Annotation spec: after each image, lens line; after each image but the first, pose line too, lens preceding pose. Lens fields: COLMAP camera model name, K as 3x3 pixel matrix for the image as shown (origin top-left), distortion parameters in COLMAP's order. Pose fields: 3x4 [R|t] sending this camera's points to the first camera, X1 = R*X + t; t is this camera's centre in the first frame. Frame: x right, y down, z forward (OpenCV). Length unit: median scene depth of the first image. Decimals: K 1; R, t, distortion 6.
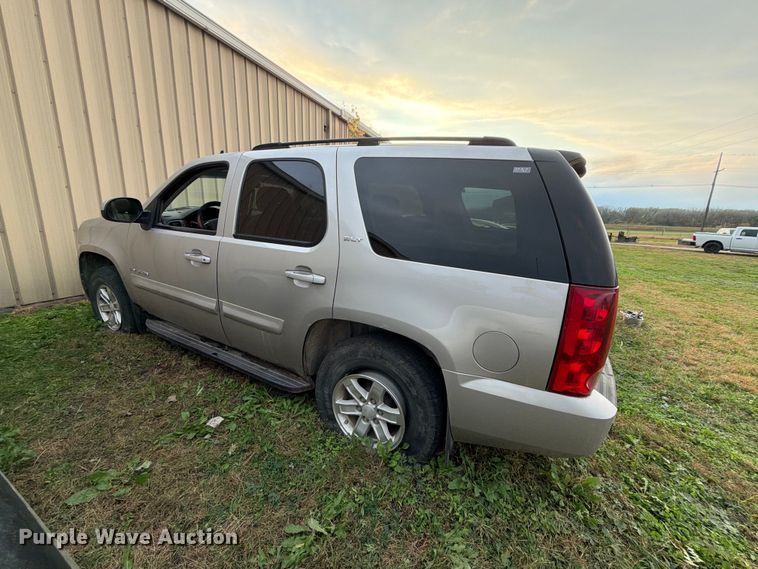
lens RADIAL K [[304.4, 0, 378.9], [0, 304.4, 287.0], [0, 0, 1]] dist [0.008499, -0.000244]
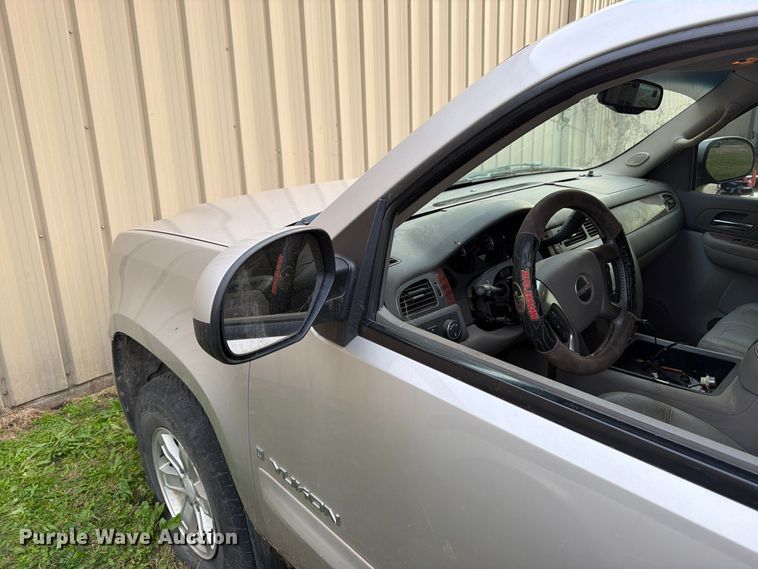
lens RADIAL K [[535.2, 0, 379.0], [0, 535.2, 284.5], [0, 0, 1]] dist [0.036124, -0.045304]
pose [[0.949383, 0.038867, -0.311708, -0.673344], [-0.018249, 0.997464, 0.068793, -0.289873], [0.313591, -0.059623, 0.947684, 0.699700]]
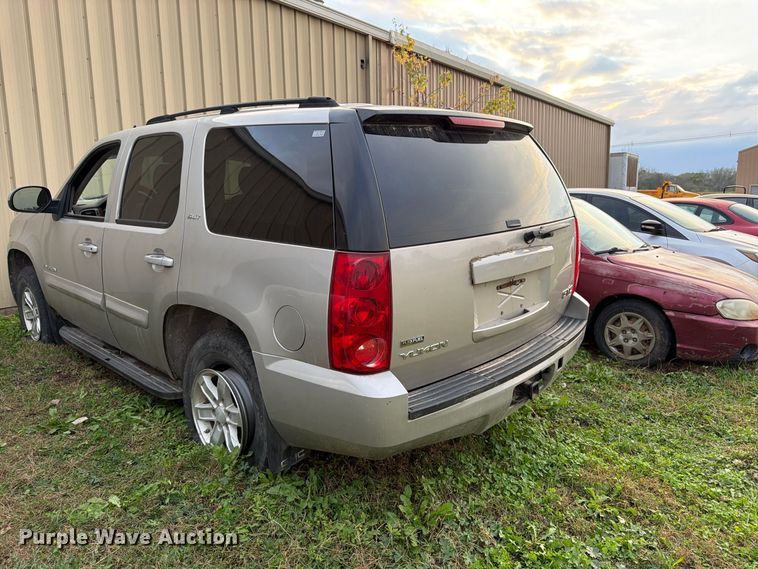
lens RADIAL K [[539.1, 0, 379.0], [0, 539.1, 284.5], [0, 0, 1]] dist [0.008432, -0.011711]
pose [[0.967349, -0.009402, -0.253274, 0.603727], [-0.007470, 0.997820, -0.065569, 0.105521], [0.253338, 0.065320, 0.965170, -0.294063]]
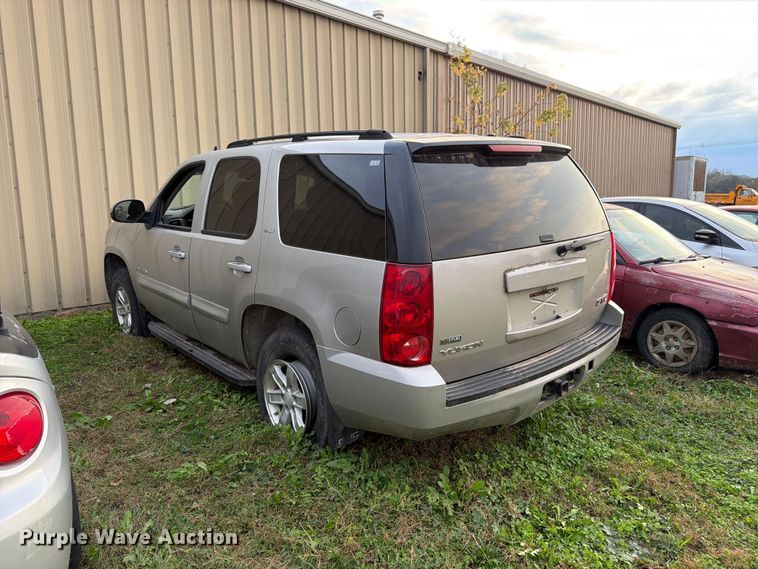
lens RADIAL K [[535.2, 0, 379.0], [0, 535.2, 284.5], [0, 0, 1]] dist [0.036124, -0.045304]
pose [[0.935929, 0.004889, -0.352155, 0.665768], [-0.031112, 0.997142, -0.068845, 0.108801], [0.350812, 0.075390, 0.933406, -0.443793]]
